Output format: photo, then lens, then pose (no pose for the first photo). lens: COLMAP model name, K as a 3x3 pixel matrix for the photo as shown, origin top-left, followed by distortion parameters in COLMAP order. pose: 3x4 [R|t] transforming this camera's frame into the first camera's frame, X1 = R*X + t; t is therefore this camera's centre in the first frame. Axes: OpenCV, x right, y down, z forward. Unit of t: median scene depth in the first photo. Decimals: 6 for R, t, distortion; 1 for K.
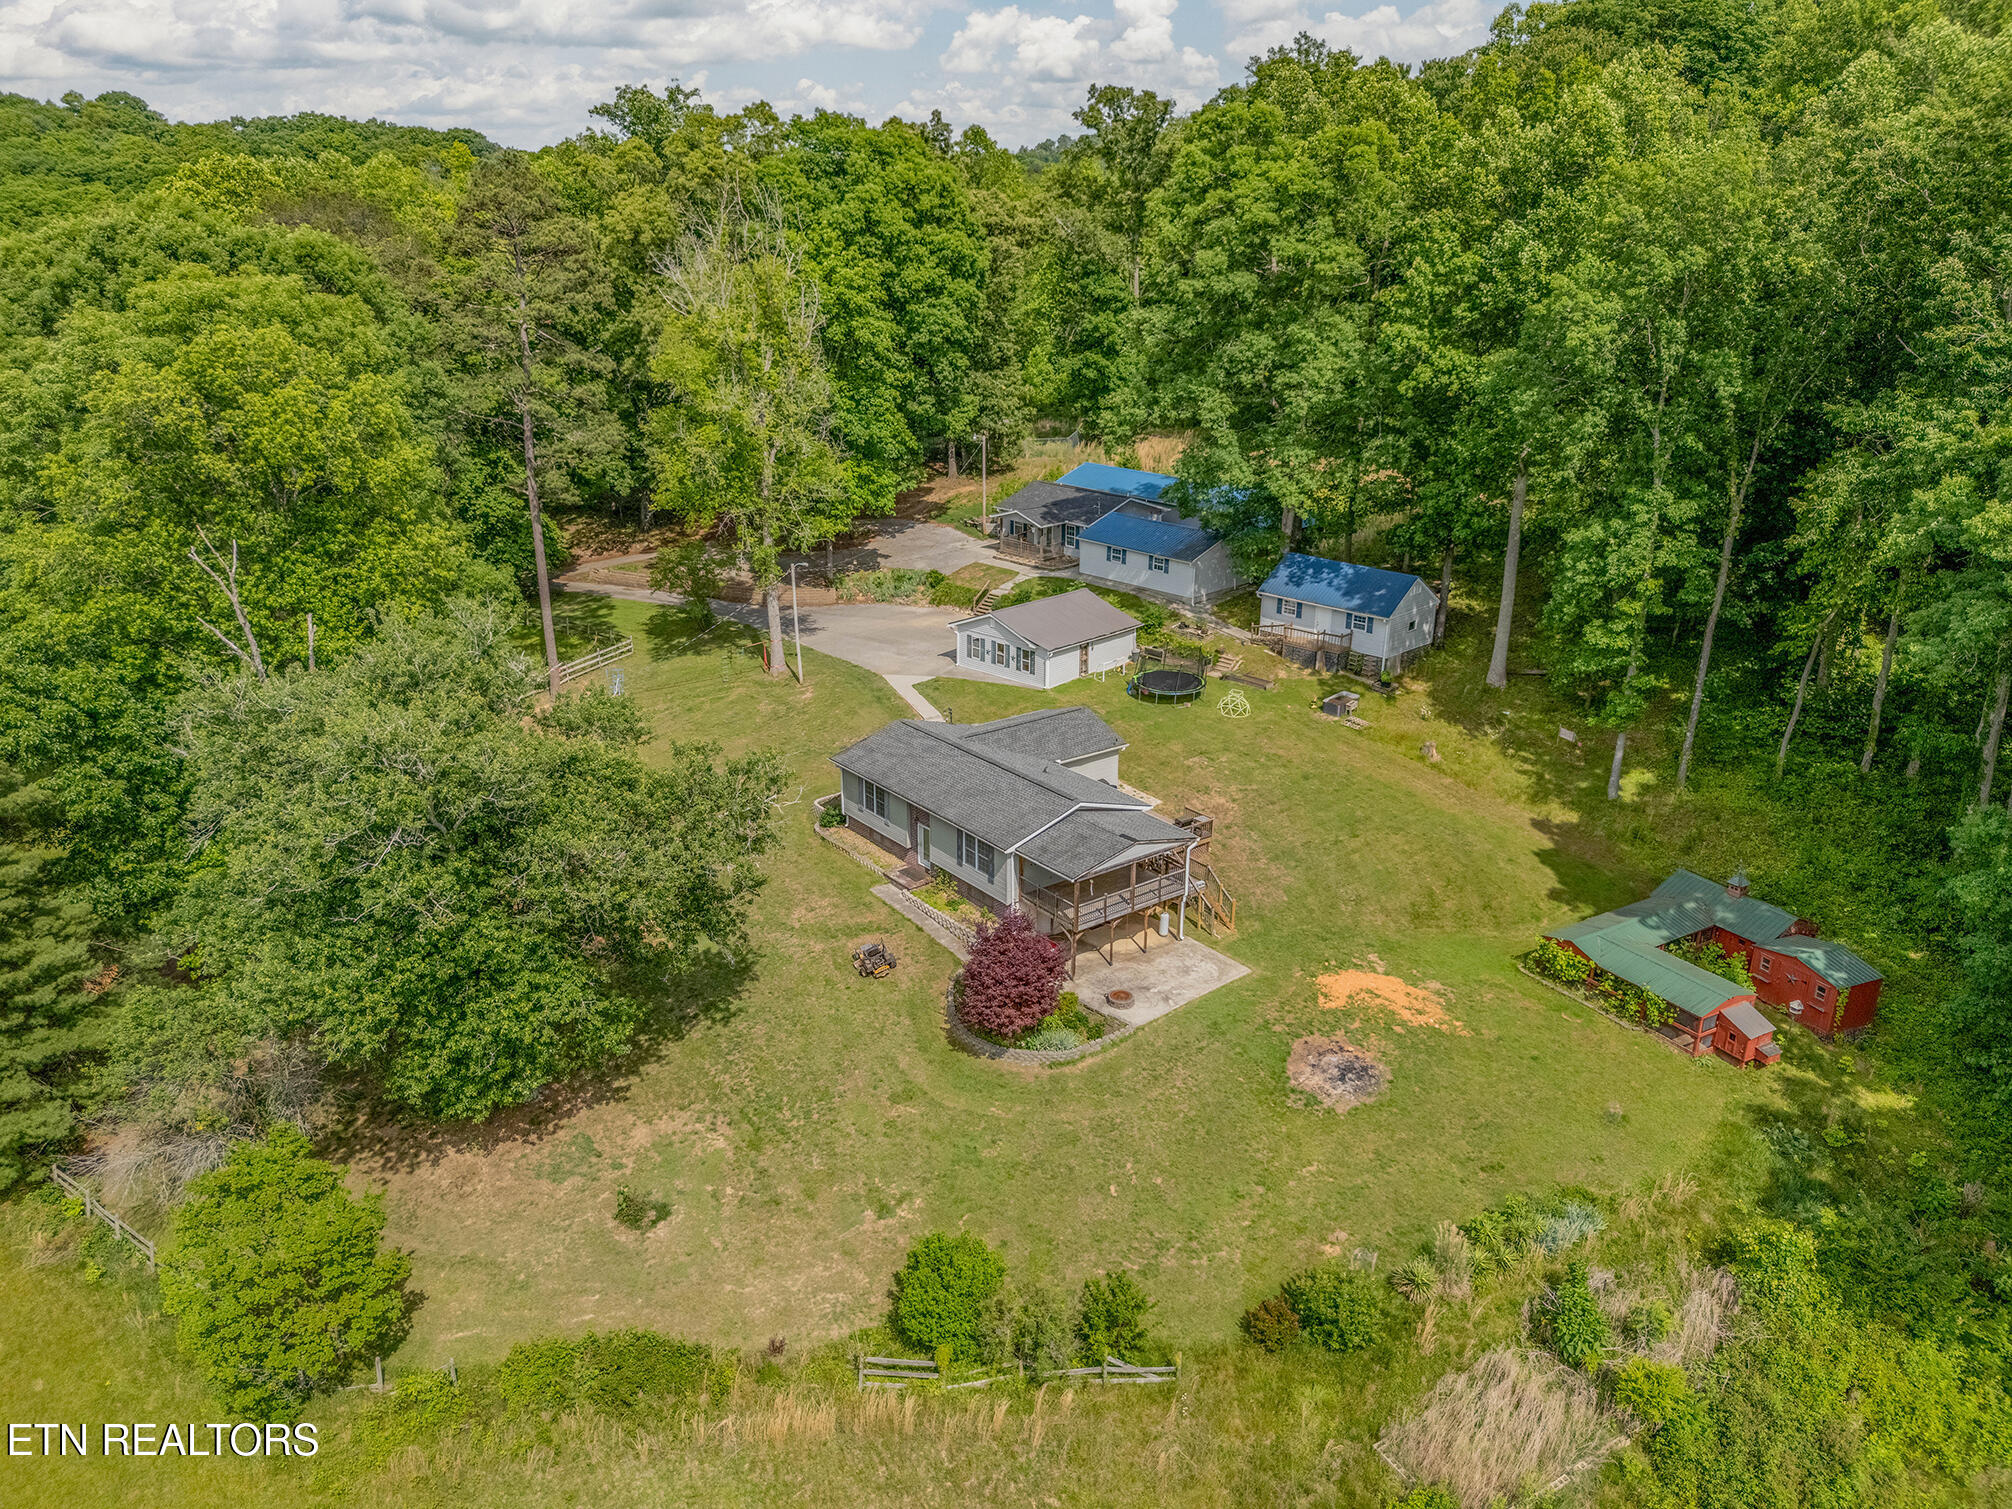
lens RADIAL K [[1425.5, 0, 999.7], [0, 1425.5, 750.8], [0, 0, 1]] dist [0.032129, -0.010859]
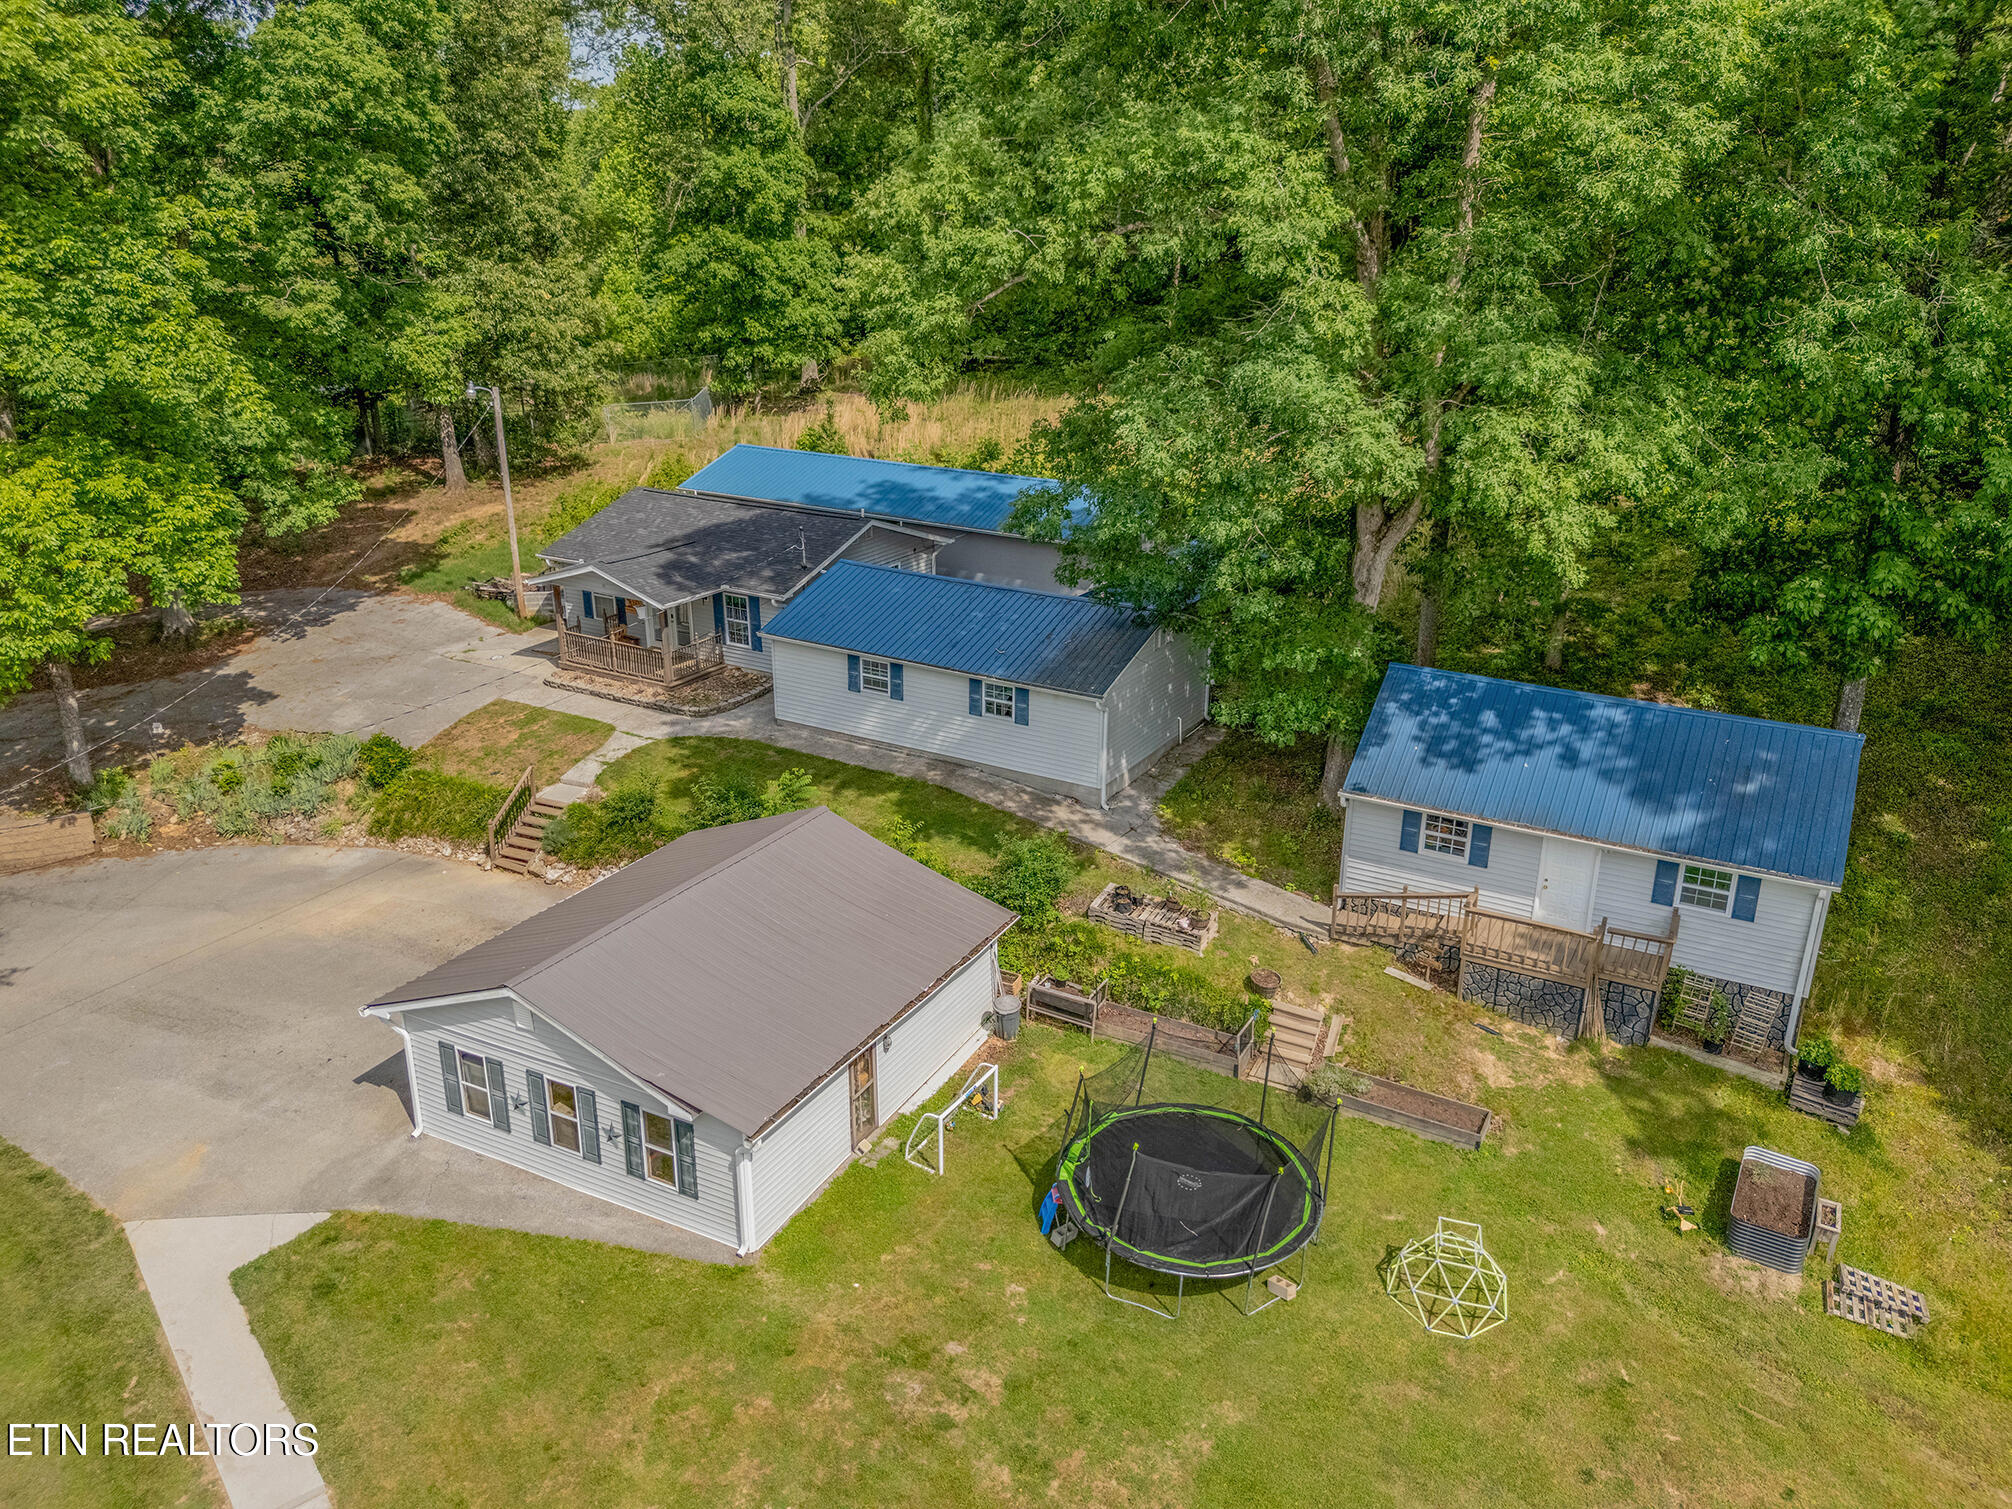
lens RADIAL K [[1505.8, 0, 1019.9], [0, 1505.8, 718.9], [0, 0, 1]] dist [0.053561, -0.024239]
pose [[0.962353, -0.090445, 0.256312, 0.014662], [0.096144, 0.995320, -0.009761, -0.113189], [-0.254230, 0.034036, 0.966545, 0.575870]]
